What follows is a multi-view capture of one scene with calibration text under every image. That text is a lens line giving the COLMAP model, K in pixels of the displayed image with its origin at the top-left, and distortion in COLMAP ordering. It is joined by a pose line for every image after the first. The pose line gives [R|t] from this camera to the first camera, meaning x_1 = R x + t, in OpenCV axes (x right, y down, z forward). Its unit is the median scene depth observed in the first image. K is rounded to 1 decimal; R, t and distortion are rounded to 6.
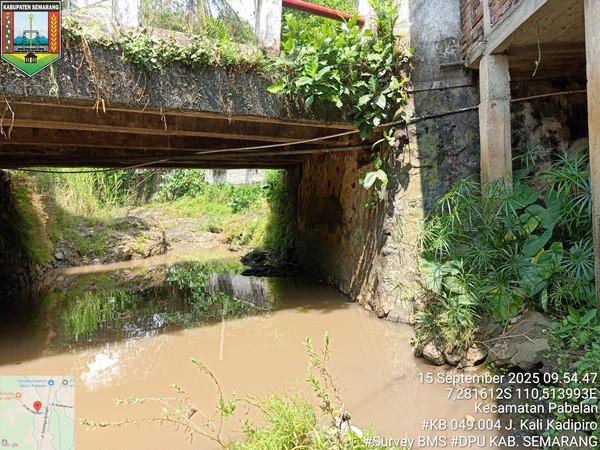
lens RADIAL K [[441.9, 0, 298.9], [0, 441.9, 223.4], [0, 0, 1]] dist [0.097955, -0.145519]
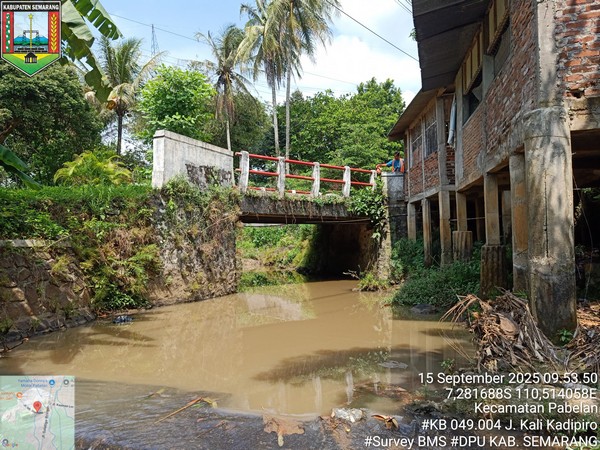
lens RADIAL K [[391.8, 0, 300.0], [0, 391.8, 225.0], [0, 0, 1]] dist [0.034936, -0.000250]
pose [[0.998538, 0.035984, 0.040335, -0.443059], [-0.032271, 0.995491, -0.089202, 0.081129], [-0.043363, 0.087770, 0.995196, -1.610100]]
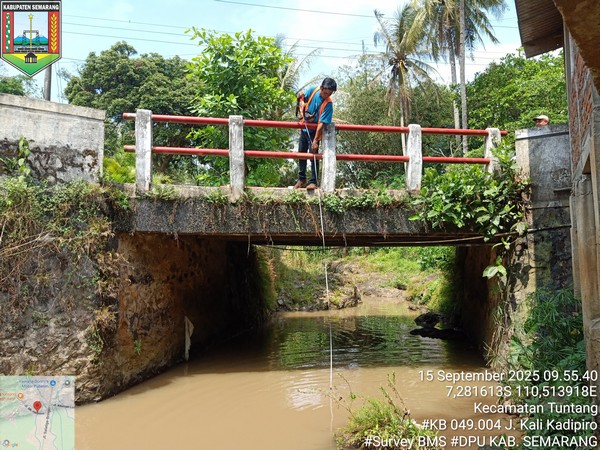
lens RADIAL K [[428.8, 0, 302.7], [0, 428.8, 224.7], [0, 0, 1]] dist [0.051976, -0.001126]
pose [[0.907072, 0.007008, -0.420917, 0.182875], [-0.054527, 0.993394, -0.100967, -0.082523], [0.417429, 0.114536, 0.901462, -0.424090]]
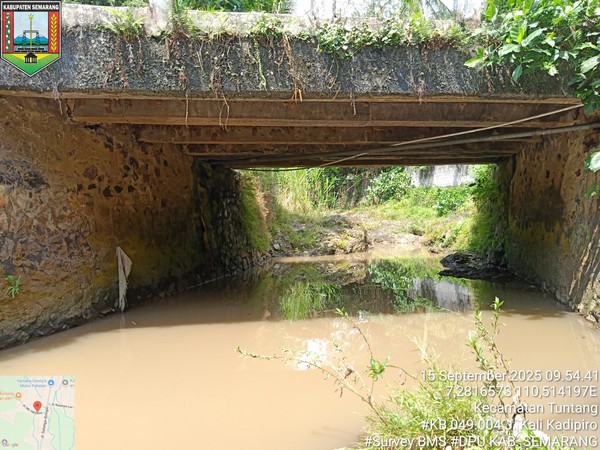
lens RADIAL K [[441.9, 0, 298.9], [0, 441.9, 223.4], [0, 0, 1]] dist [0.097955, -0.145519]
pose [[0.897724, 0.026977, -0.439731, 0.031683], [-0.031608, 0.999495, -0.003210, 0.034451], [0.439422, 0.016781, 0.898124, 0.020004]]
